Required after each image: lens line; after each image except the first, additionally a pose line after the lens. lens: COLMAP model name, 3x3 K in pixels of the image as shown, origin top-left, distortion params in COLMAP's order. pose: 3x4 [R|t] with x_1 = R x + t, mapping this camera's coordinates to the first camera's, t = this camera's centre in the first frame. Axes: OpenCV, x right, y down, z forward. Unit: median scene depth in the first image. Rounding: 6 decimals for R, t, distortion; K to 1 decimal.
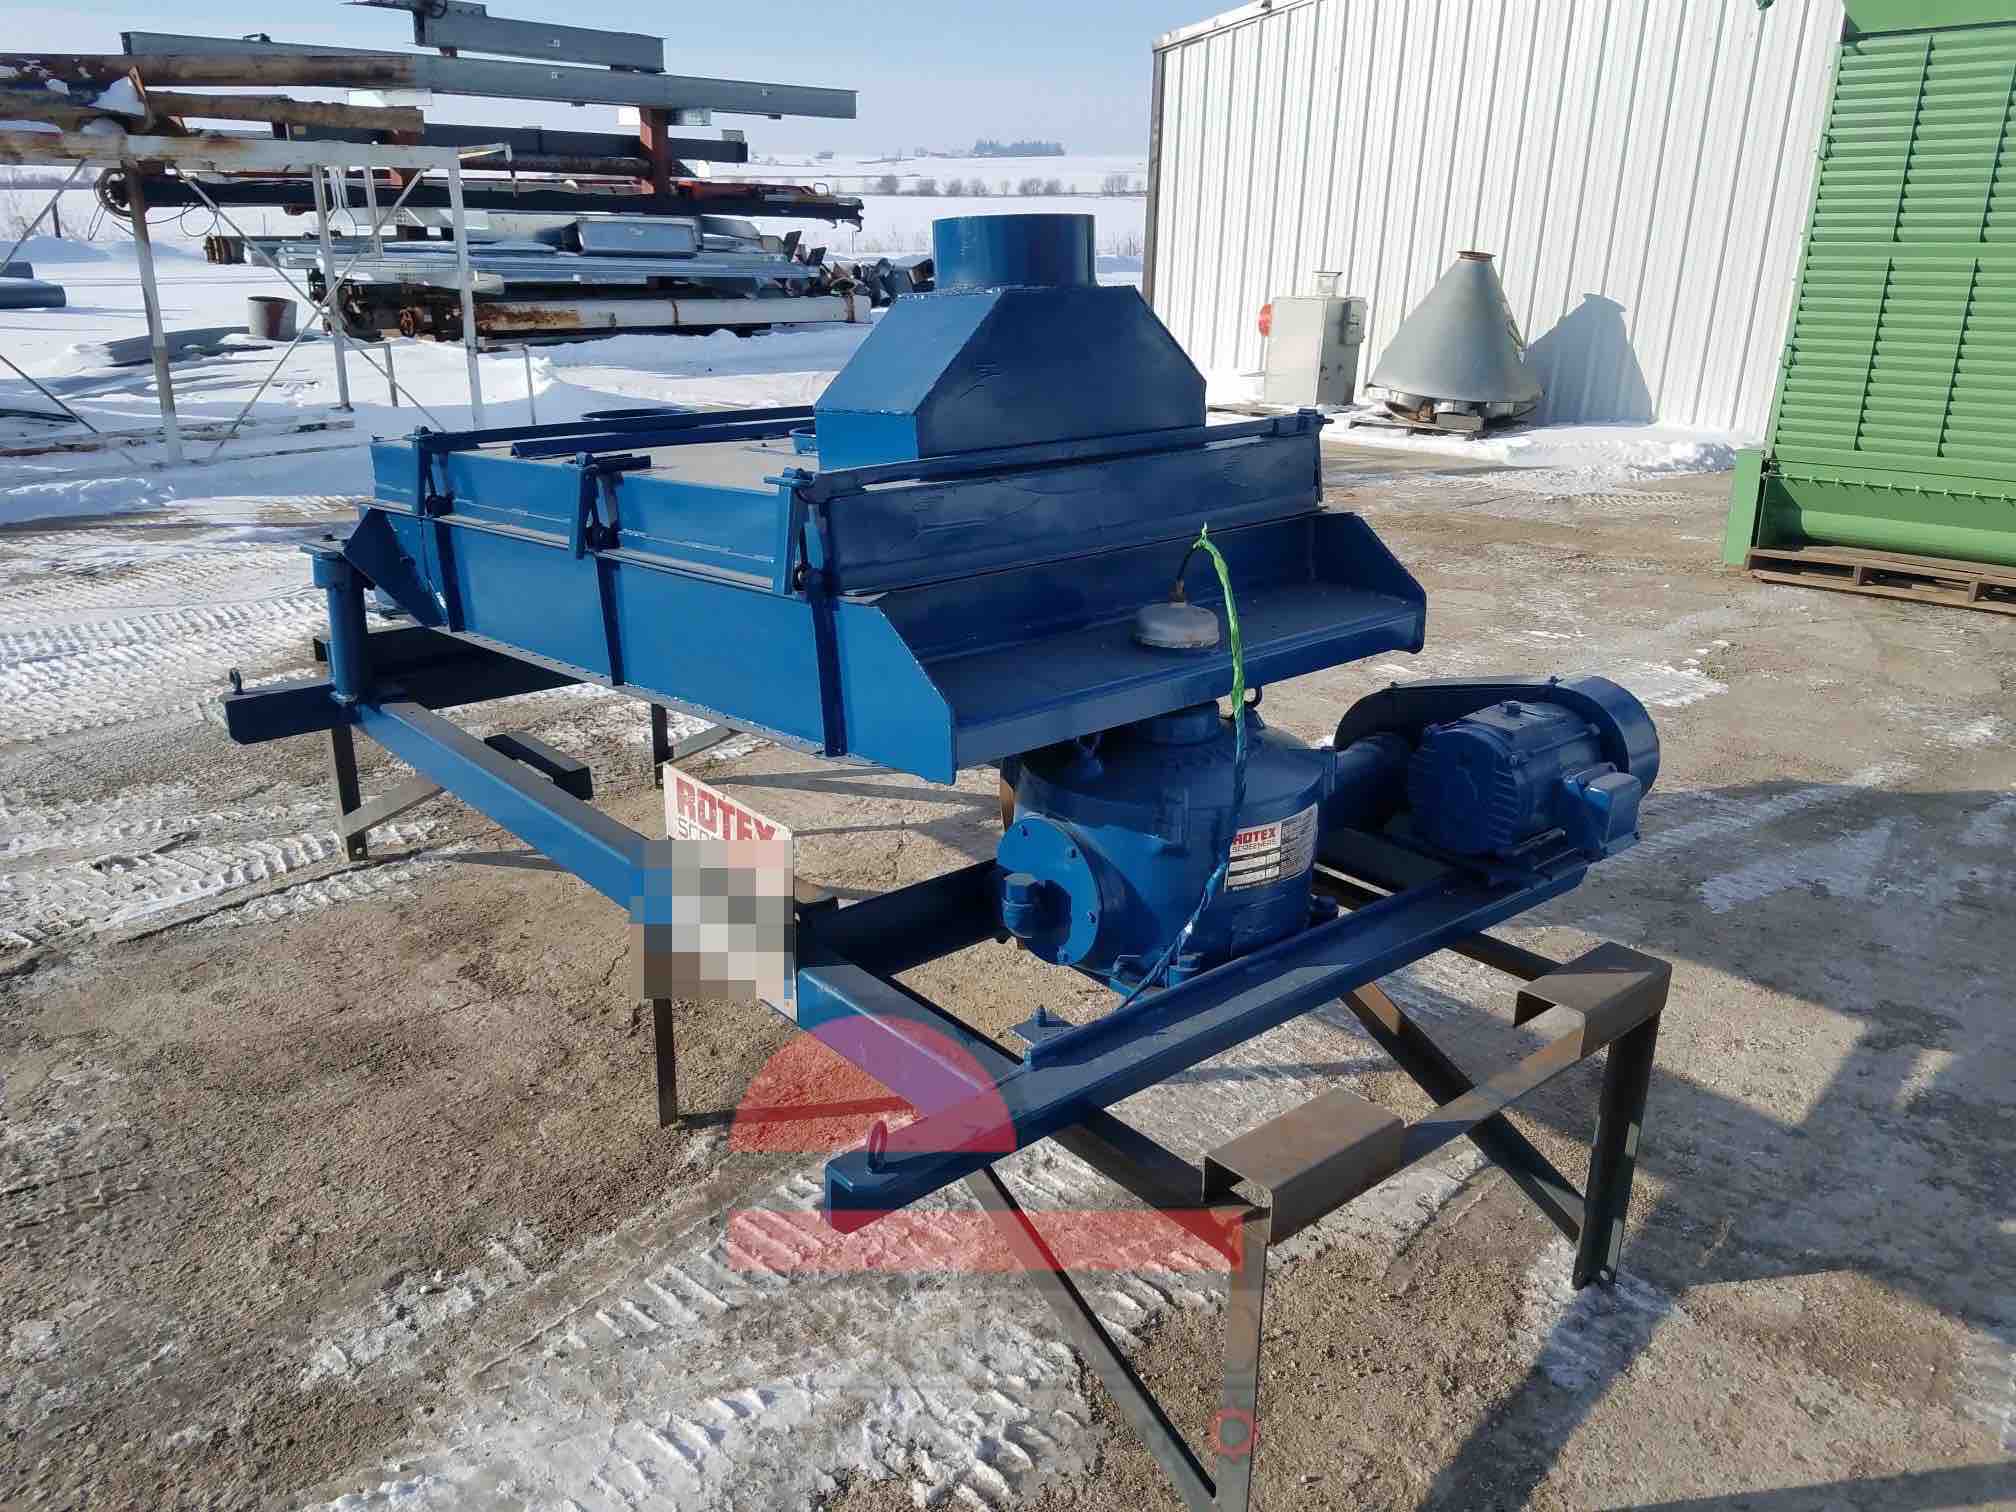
lens RADIAL K [[1541.2, 0, 1008.0], [0, 1541.2, 756.0], [0, 0, 1]] dist [0.102492, -0.213700]
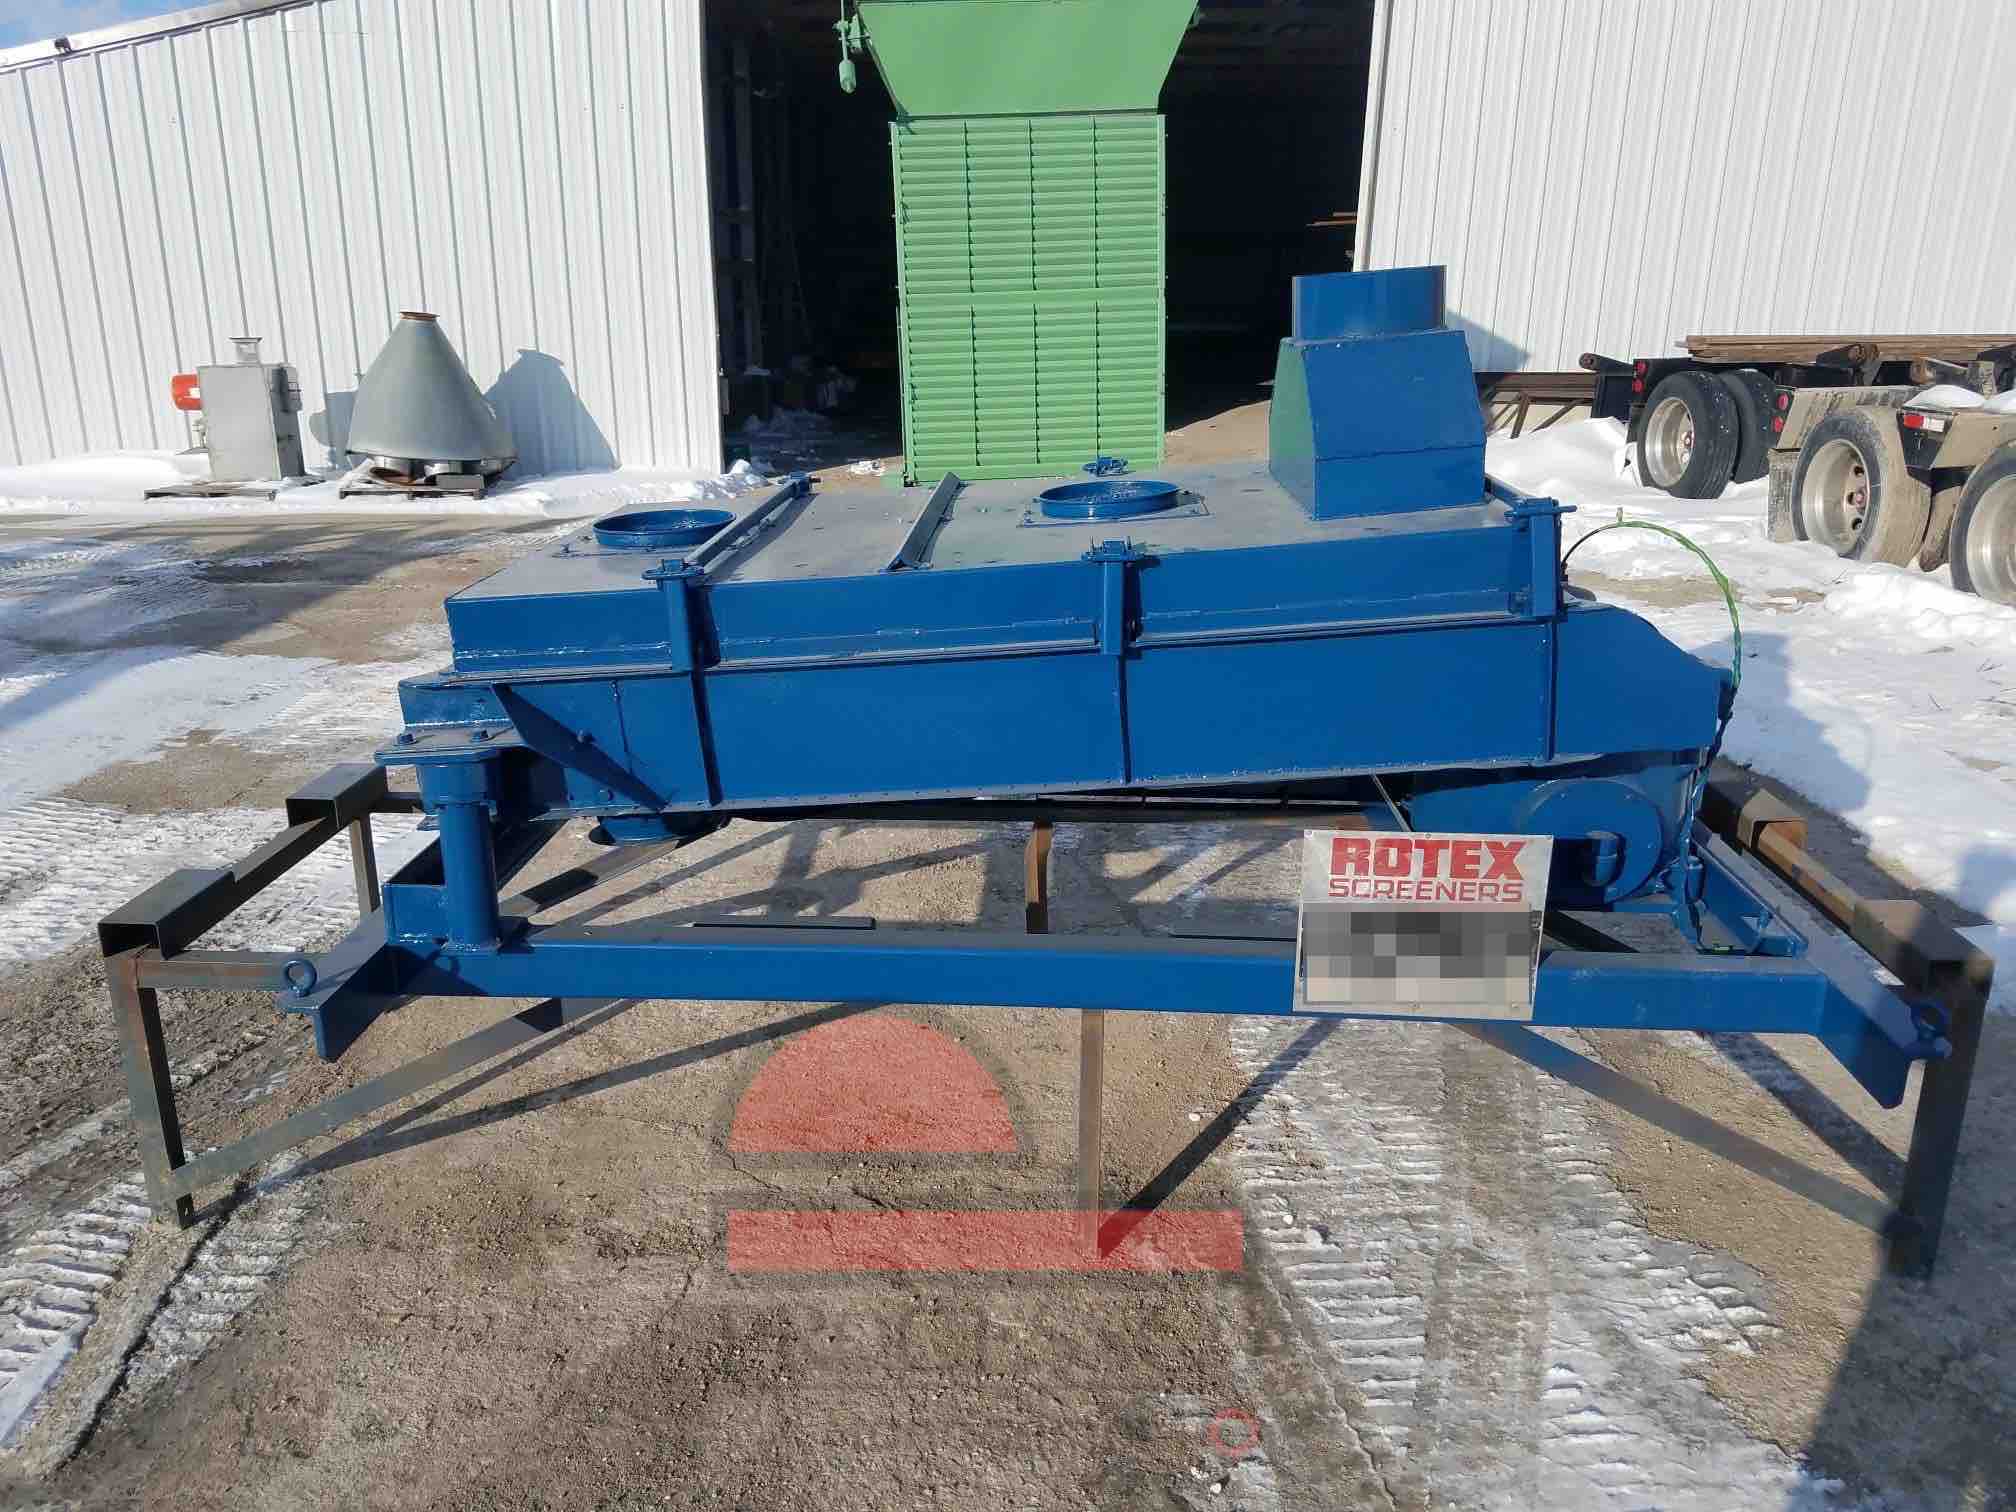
lens RADIAL K [[1523.4, 0, 1008.0], [0, 1523.4, 756.0], [0, 0, 1]] dist [0.096782, -0.153477]
pose [[0.688868, -0.220945, 0.690395, -0.184016], [0.242417, 0.967797, 0.067840, -0.027862], [-0.683151, 0.120630, 0.720245, 0.077075]]
